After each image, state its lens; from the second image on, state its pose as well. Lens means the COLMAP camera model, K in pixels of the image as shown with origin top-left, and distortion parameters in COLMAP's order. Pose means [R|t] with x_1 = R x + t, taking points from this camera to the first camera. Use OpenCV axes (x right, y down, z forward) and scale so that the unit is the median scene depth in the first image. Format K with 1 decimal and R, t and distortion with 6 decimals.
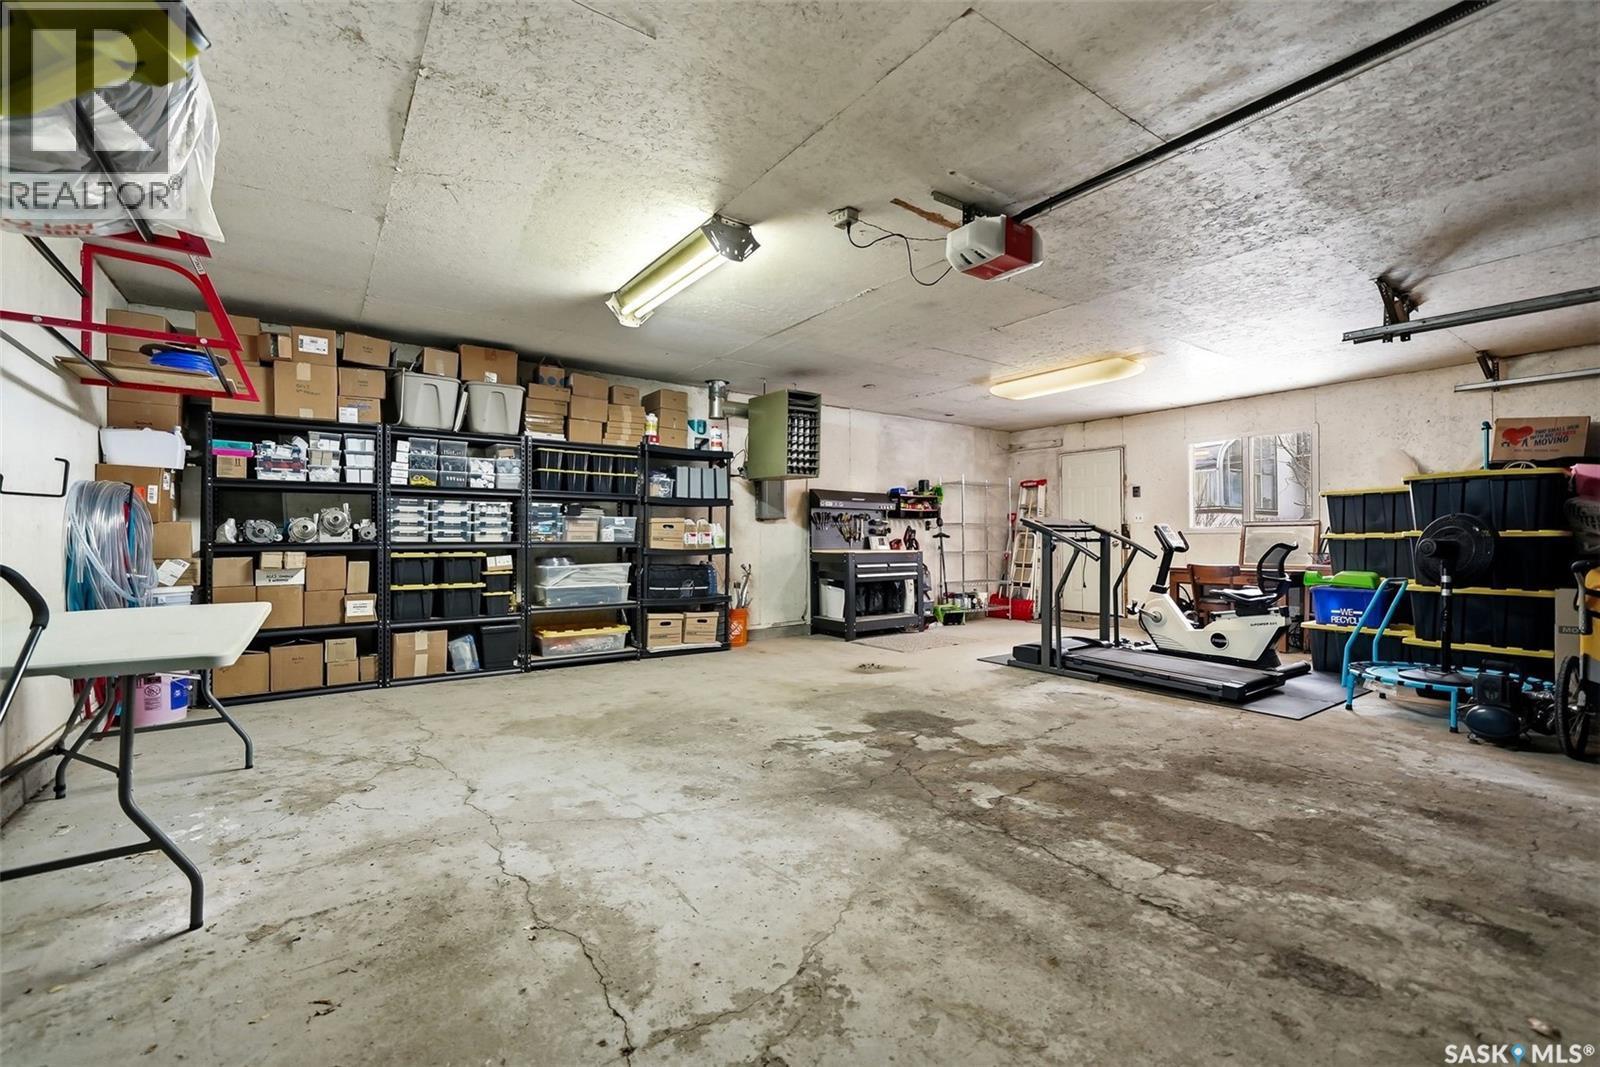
lens RADIAL K [[684.9, 0, 792.0], [0, 684.9, 532.9], [0, 0, 1]] dist [0.002264, 0.002098]
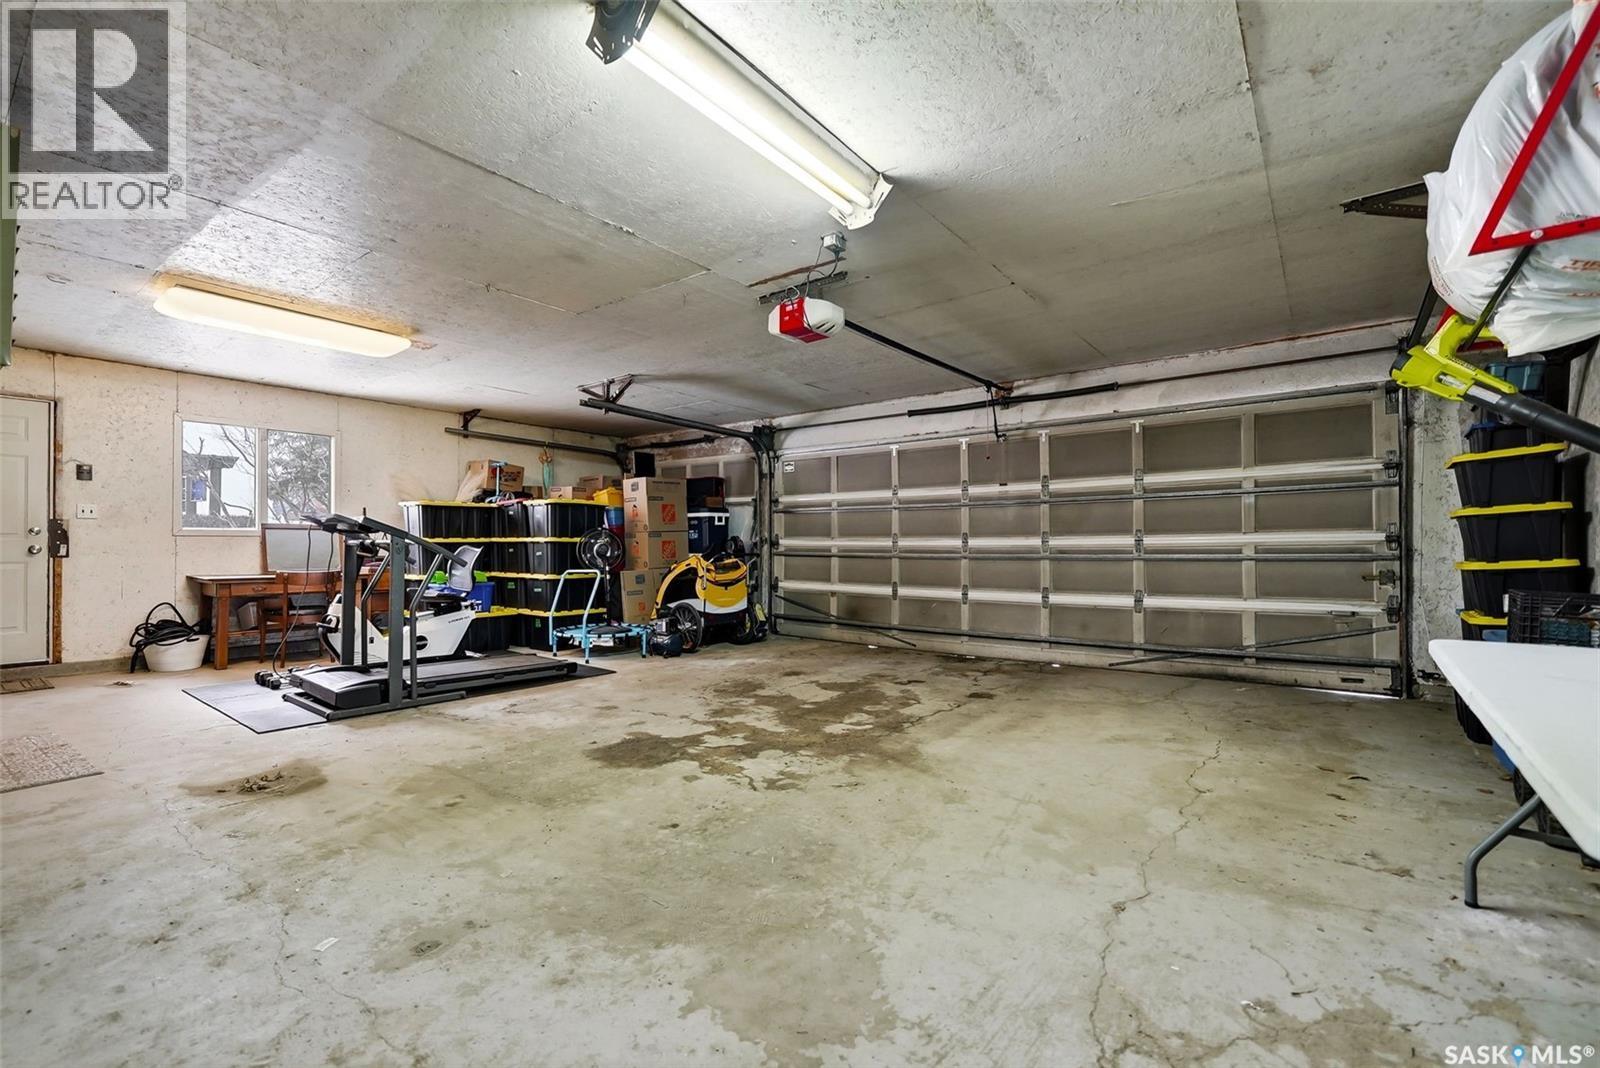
lens RADIAL K [[684.9, 0, 807.6], [0, 684.9, 539.0], [0, 0, 1]] dist [0.002264, 0.002098]
pose [[-0.299801, 0.007255, 0.953974, -0.865939], [-0.010891, 0.999880, -0.011027, 0.013652], [-0.953940, -0.013695, -0.299686, 1.266432]]
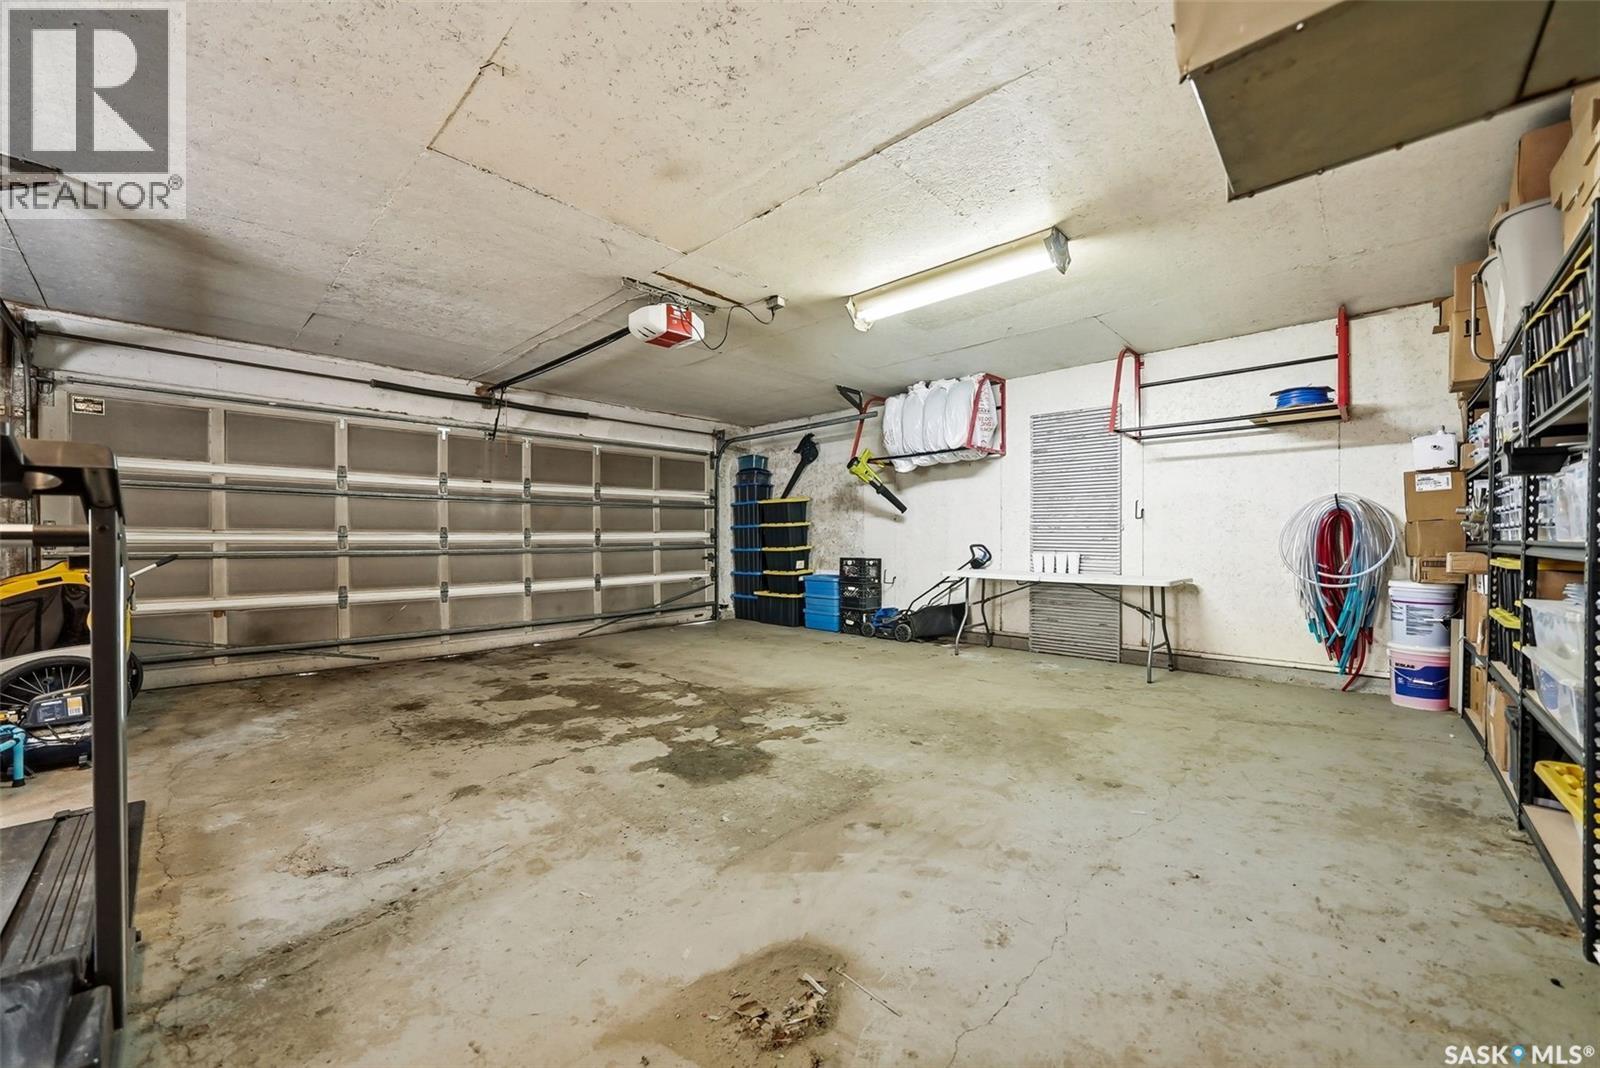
lens RADIAL K [[609.2, 0, 788.5], [0, 609.2, 545.9], [0, 0, 1]] dist [-0.014380, -0.000151]
pose [[-0.983083, 0.002452, -0.183142, 0.258790], [0.002693, 0.999996, -0.001065, 0.024438], [0.183139, -0.001540, -0.983086, 2.051800]]
